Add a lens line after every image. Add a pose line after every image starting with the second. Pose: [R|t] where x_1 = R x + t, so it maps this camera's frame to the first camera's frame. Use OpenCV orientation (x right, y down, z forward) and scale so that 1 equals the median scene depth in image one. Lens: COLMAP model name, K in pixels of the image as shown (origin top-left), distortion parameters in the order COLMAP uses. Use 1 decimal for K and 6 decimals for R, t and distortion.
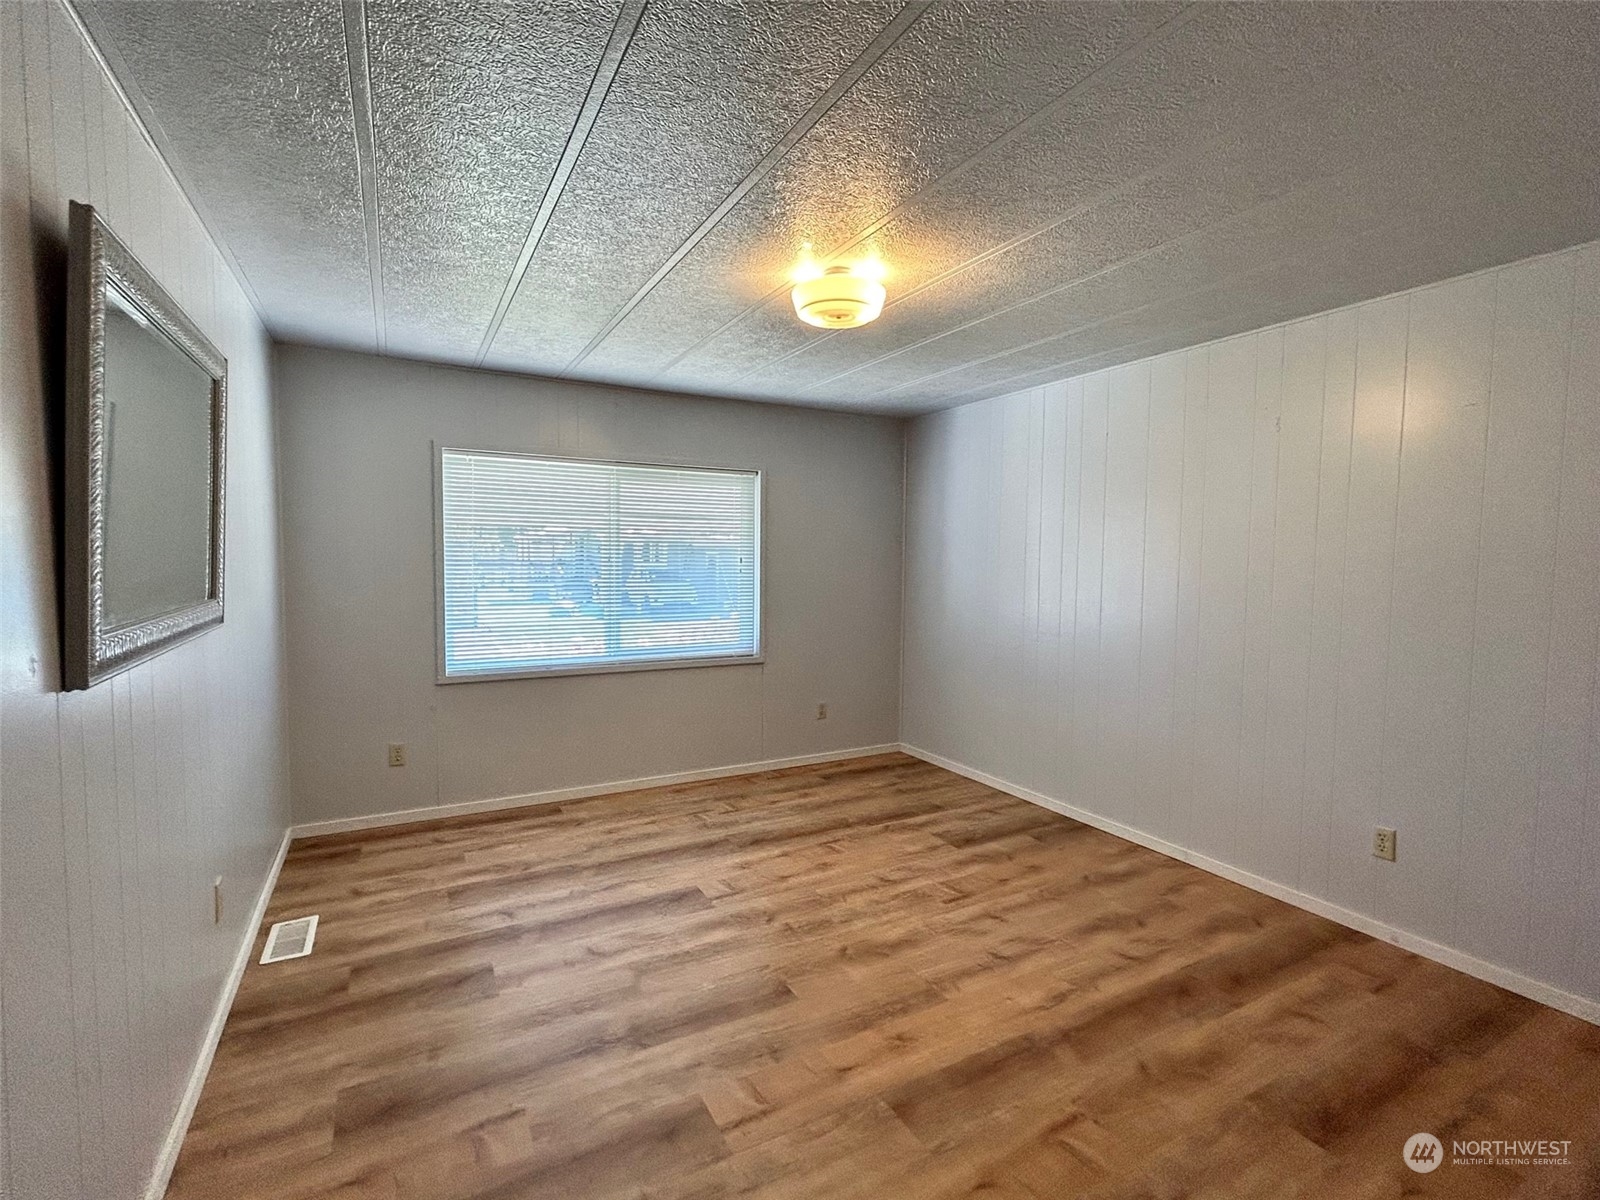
lens RADIAL K [[736.4, 0, 804.9], [0, 736.4, 595.6], [0, 0, 1]] dist [-0.000495, 0.000466]
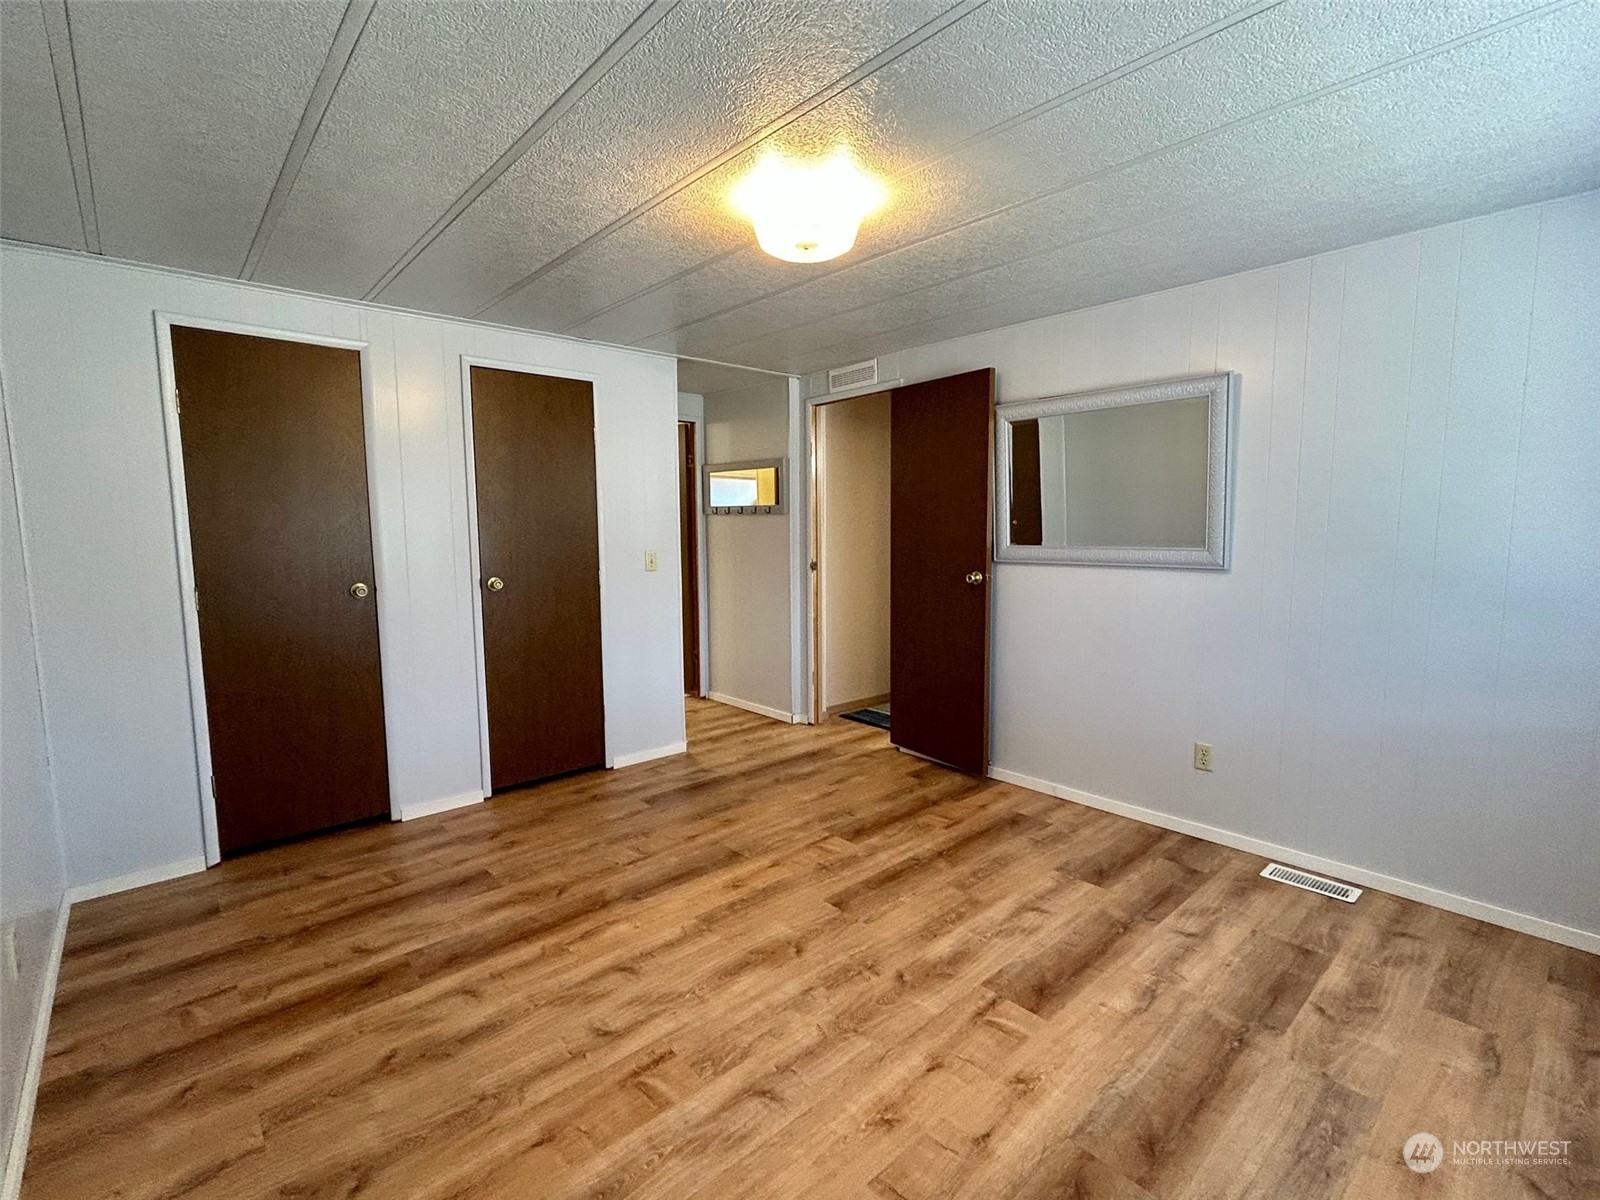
lens RADIAL K [[736.4, 0, 801.5], [0, 736.4, 594.2], [0, 0, 1]] dist [-0.000495, 0.000466]
pose [[-0.974881, 0.021800, -0.221657, 0.249006], [-0.012979, 0.987947, 0.154249, -0.100335], [0.222348, 0.153252, -0.962847, 1.858577]]
